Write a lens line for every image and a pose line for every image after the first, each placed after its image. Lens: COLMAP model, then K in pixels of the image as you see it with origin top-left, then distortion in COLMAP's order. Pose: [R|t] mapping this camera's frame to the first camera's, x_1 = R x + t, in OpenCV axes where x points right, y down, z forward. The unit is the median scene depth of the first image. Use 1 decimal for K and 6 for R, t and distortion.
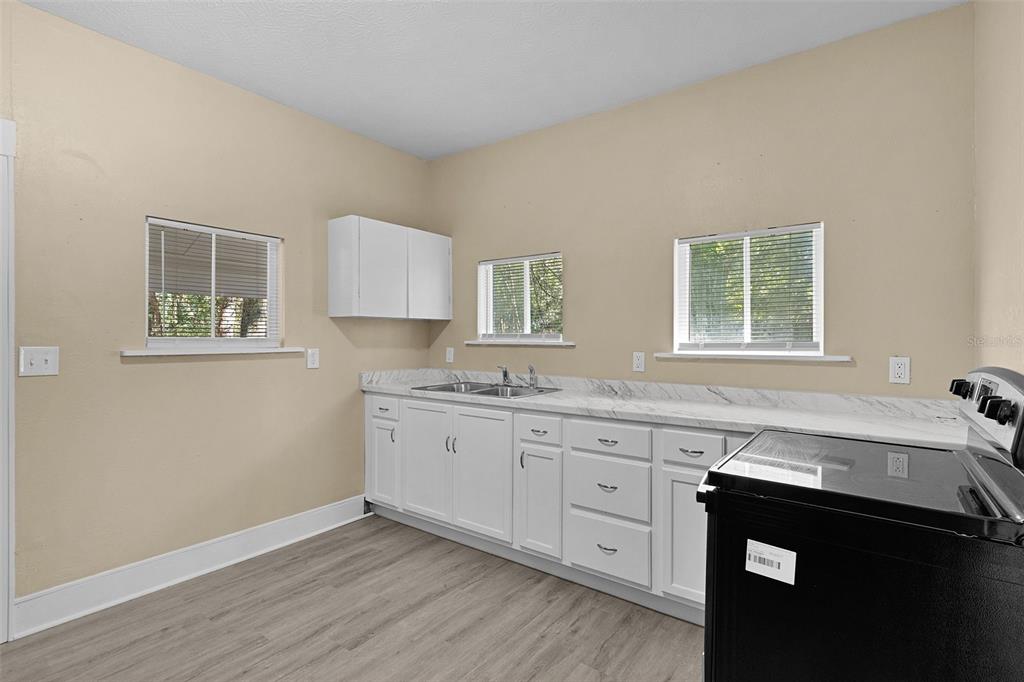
lens RADIAL K [[495.8, 0, 504.1], [0, 495.8, 333.5], [0, 0, 1]] dist [0.008799, -0.003218]
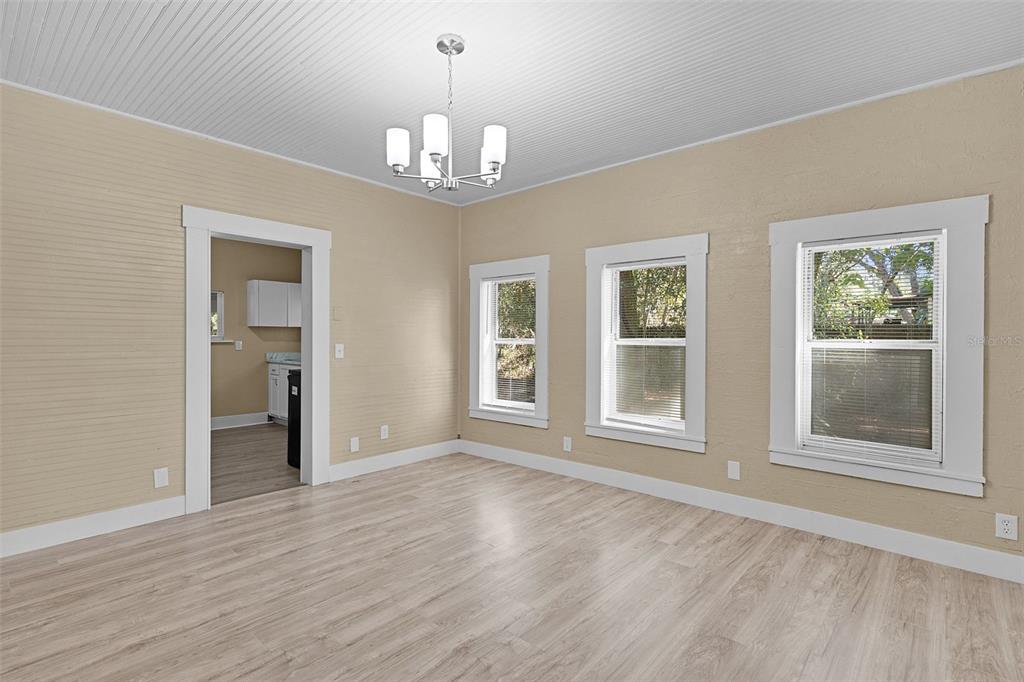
lens RADIAL K [[496.3, 0, 503.0], [0, 496.3, 339.2], [0, 0, 1]] dist [0.000813, 0.000483]
pose [[0.995773, -0.000695, -0.091845, 1.084741], [0.001397, 0.999970, 0.007580, 0.008063], [0.091837, -0.007676, 0.995744, -1.188954]]
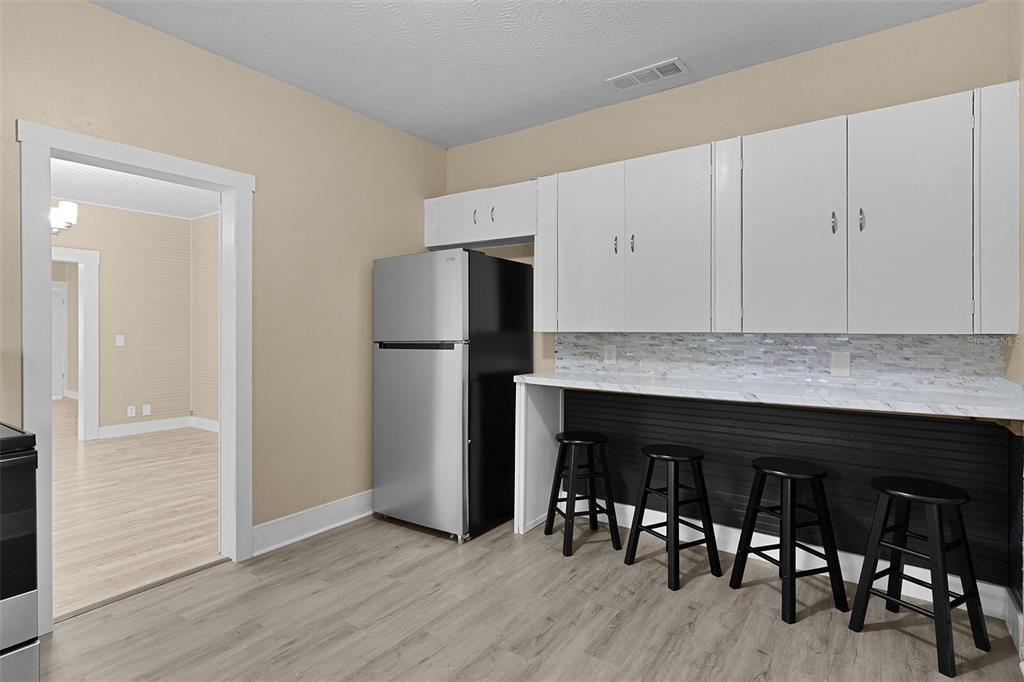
lens RADIAL K [[524.9, 0, 504.5], [0, 524.9, 327.7], [0, 0, 1]] dist [-0.004110, -0.000328]
pose [[-0.999875, -0.003763, -0.015328, -0.321190], [-0.003703, 0.999985, -0.003936, 0.010253], [0.015342, -0.003879, -0.999875, 1.042933]]
